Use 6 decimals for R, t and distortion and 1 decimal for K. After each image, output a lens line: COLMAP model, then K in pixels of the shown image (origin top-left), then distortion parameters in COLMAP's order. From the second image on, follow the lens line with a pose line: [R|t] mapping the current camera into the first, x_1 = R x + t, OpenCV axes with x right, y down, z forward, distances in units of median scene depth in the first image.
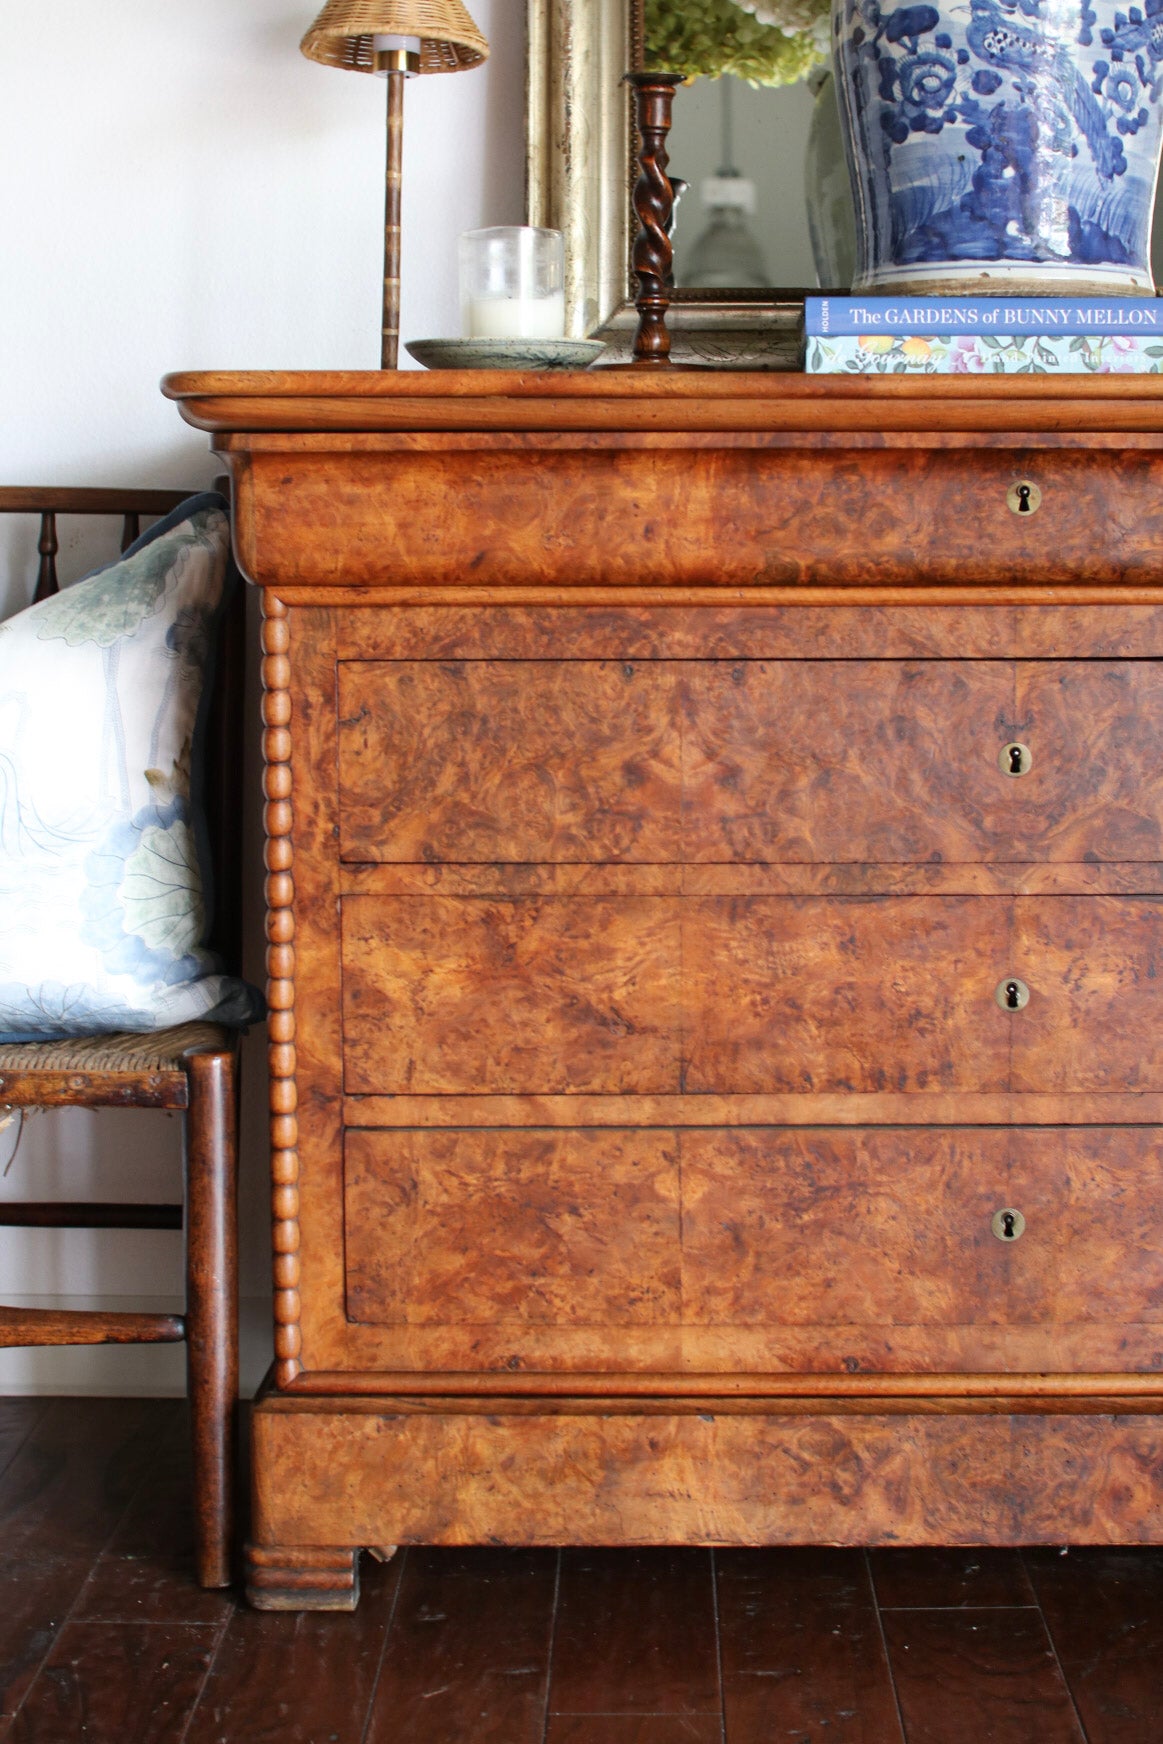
lens RADIAL K [[2679.6, 0, 642.7], [0, 2679.6, 782.3], [0, 0, 1]] dist [-0.178265, 0.217745]
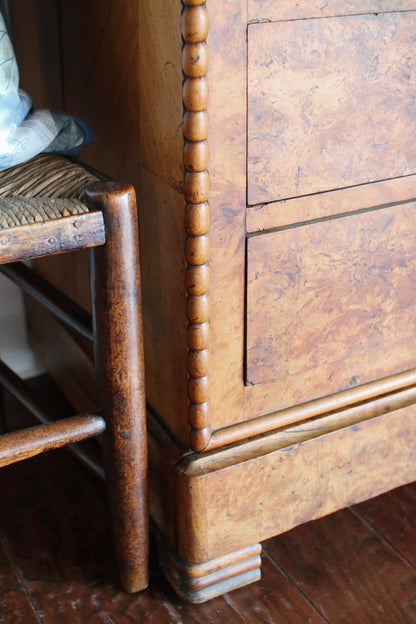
lens RADIAL K [[887.4, 0, 208.0], [0, 887.4, 312.0], [0, 0, 1]] dist [-0.180299, 0.248504]
pose [[0.878593, -0.222597, 0.422522, -0.294464], [0.051032, 0.923425, 0.380370, 0.015965], [-0.474836, -0.312628, 0.822675, 0.692695]]
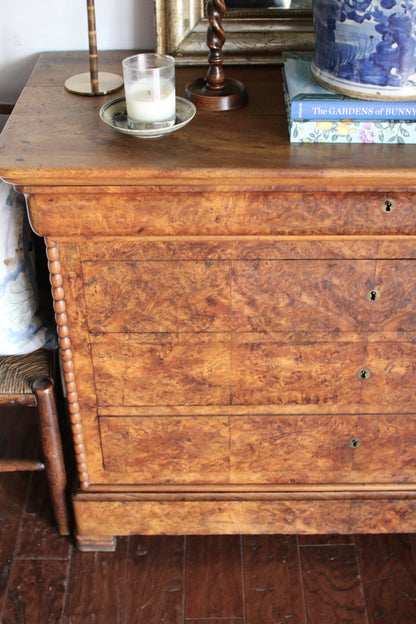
lens RADIAL K [[868.9, 0, 208.0], [0, 868.9, 312.0], [0, 0, 1]] dist [-0.190136, 0.302253]
pose [[0.999889, -0.014087, 0.004874, -0.009616], [0.009691, 0.862756, 0.505527, -0.377628], [-0.011327, -0.505423, 0.862797, 0.335259]]
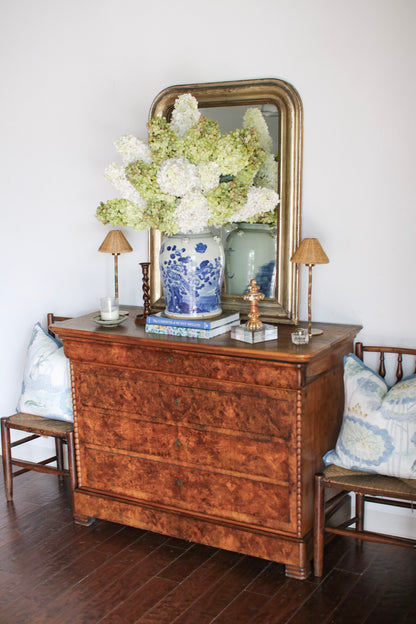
lens RADIAL K [[868.9, 0, 208.0], [0, 868.9, 312.0], [0, 0, 1]] dist [-0.190136, 0.302253]
pose [[0.868006, 0.072701, -0.491203, 1.054751], [-0.015194, 0.992650, 0.120067, -0.408197], [0.496322, -0.096755, 0.862730, -0.496914]]
